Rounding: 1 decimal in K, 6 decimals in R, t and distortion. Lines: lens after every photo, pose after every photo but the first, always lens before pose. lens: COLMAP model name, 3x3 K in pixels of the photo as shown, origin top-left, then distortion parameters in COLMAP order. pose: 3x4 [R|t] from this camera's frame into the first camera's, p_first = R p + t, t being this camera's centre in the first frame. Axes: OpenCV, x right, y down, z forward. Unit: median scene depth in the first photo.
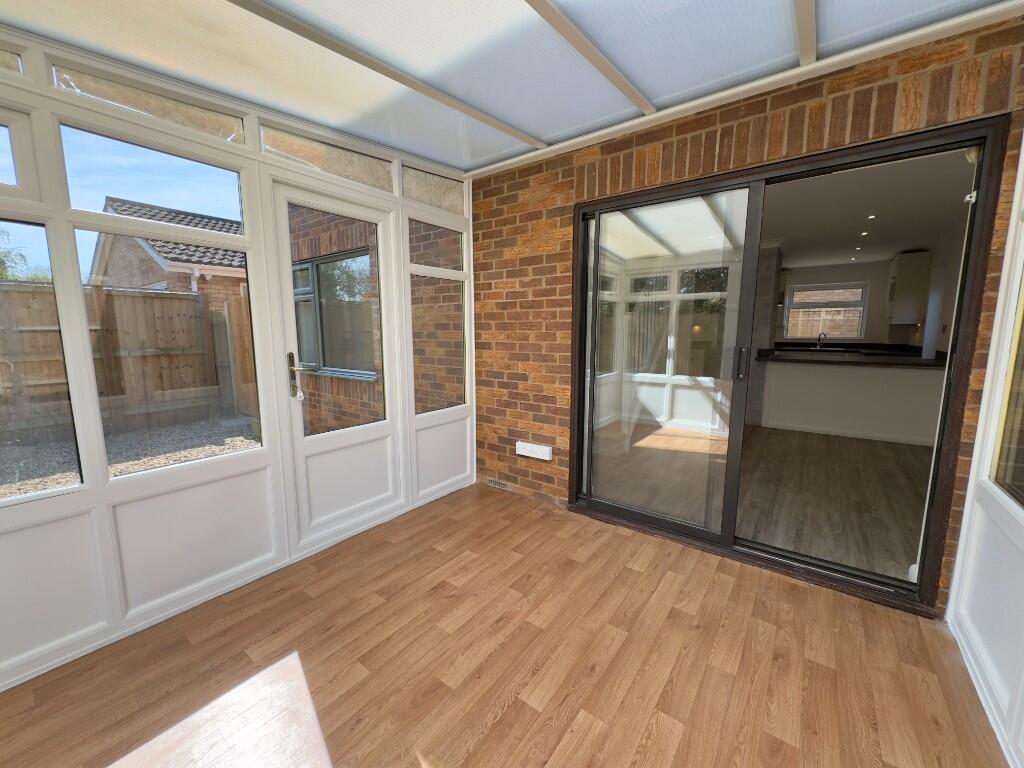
lens RADIAL K [[406.5, 0, 515.9], [0, 406.5, 385.9], [0, 0, 1]] dist [-0.000220, -0.000178]
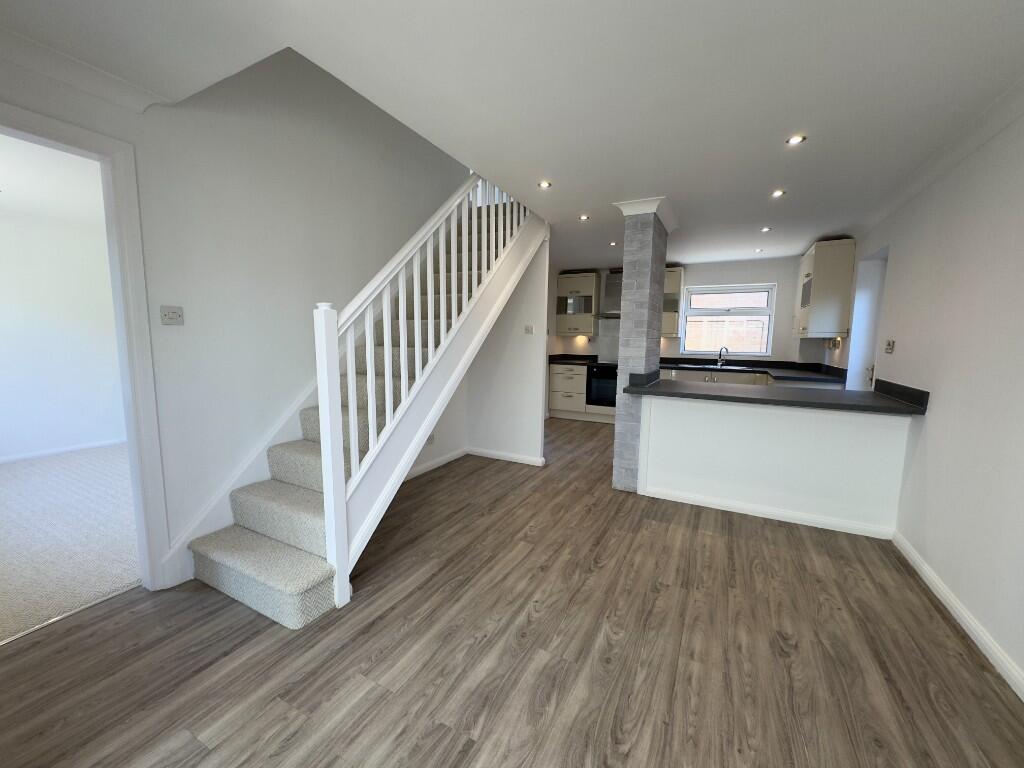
lens RADIAL K [[406.5, 0, 514.8], [0, 406.5, 386.9], [0, 0, 1]] dist [-0.000220, -0.000178]
pose [[0.986997, -0.004140, 0.160685, 0.278614], [0.006470, 0.999881, -0.013980, -0.054887], [-0.160608, 0.014838, 0.986907, 0.354271]]
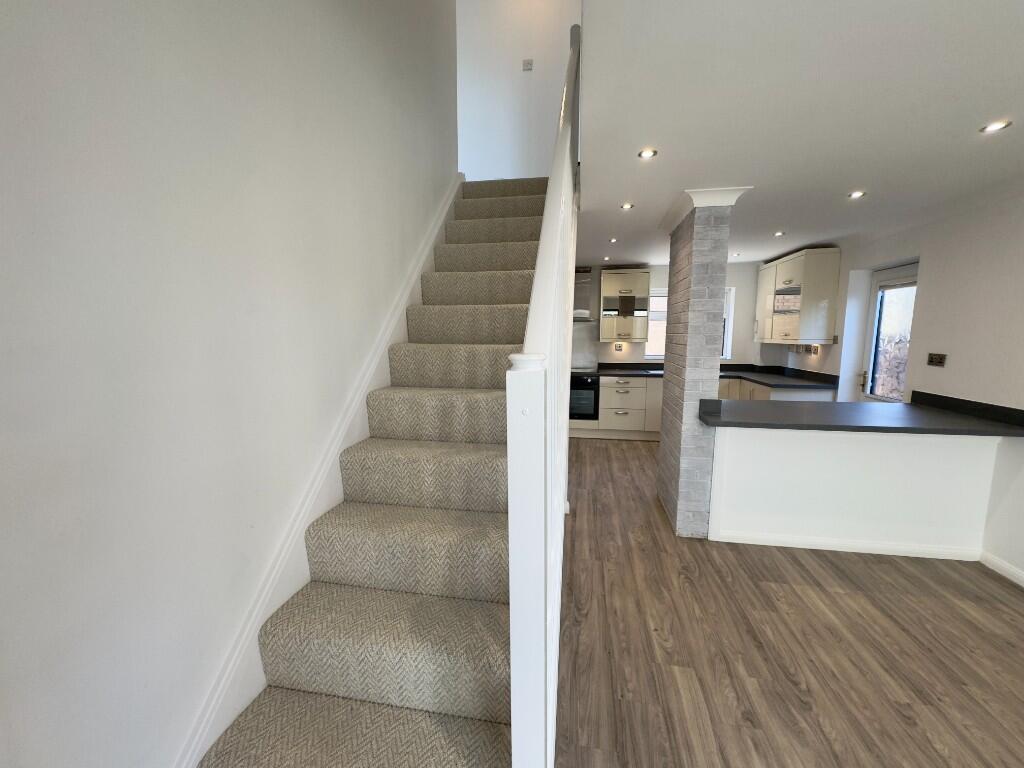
lens RADIAL K [[406.5, 0, 515.4], [0, 406.5, 386.2], [0, 0, 1]] dist [-0.000220, -0.000178]
pose [[0.892640, -0.059473, 0.446830, 0.129910], [0.061980, 0.998037, 0.009018, -0.112443], [-0.446489, 0.019645, 0.894573, 0.559922]]
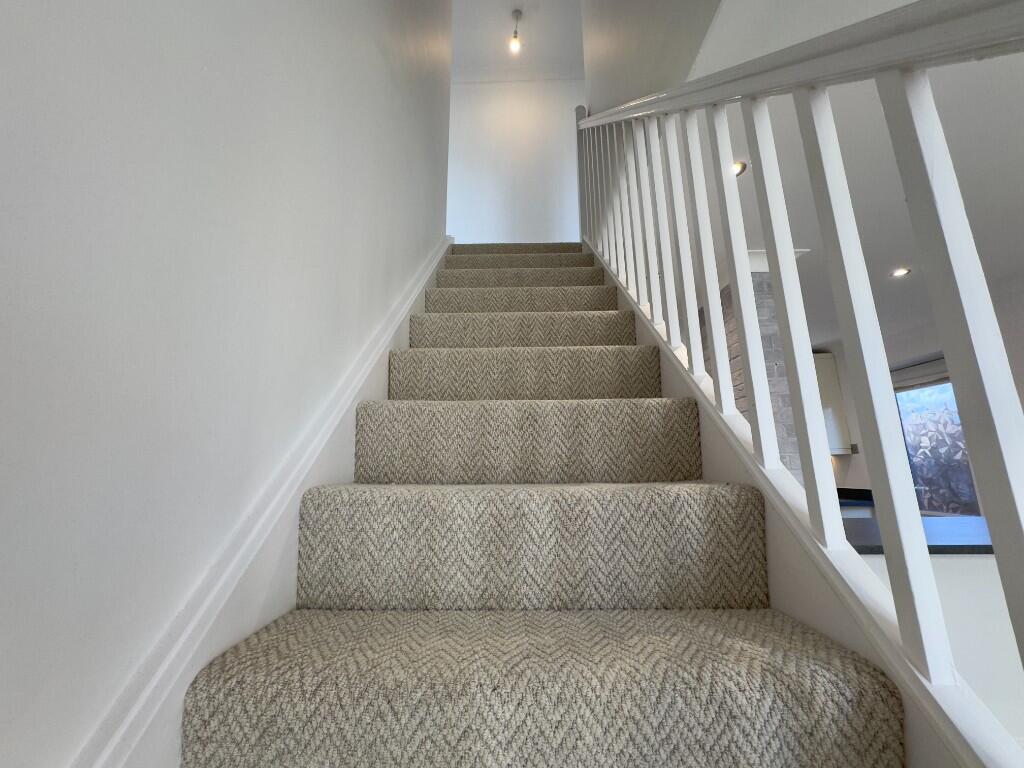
lens RADIAL K [[406.5, 0, 510.2], [0, 406.5, 385.8], [0, 0, 1]] dist [-0.000220, -0.000178]
pose [[0.815136, 0.109530, 0.568821, 0.142930], [0.085658, 0.948375, -0.305365, -0.098387], [-0.572902, 0.297638, 0.763672, 0.734033]]
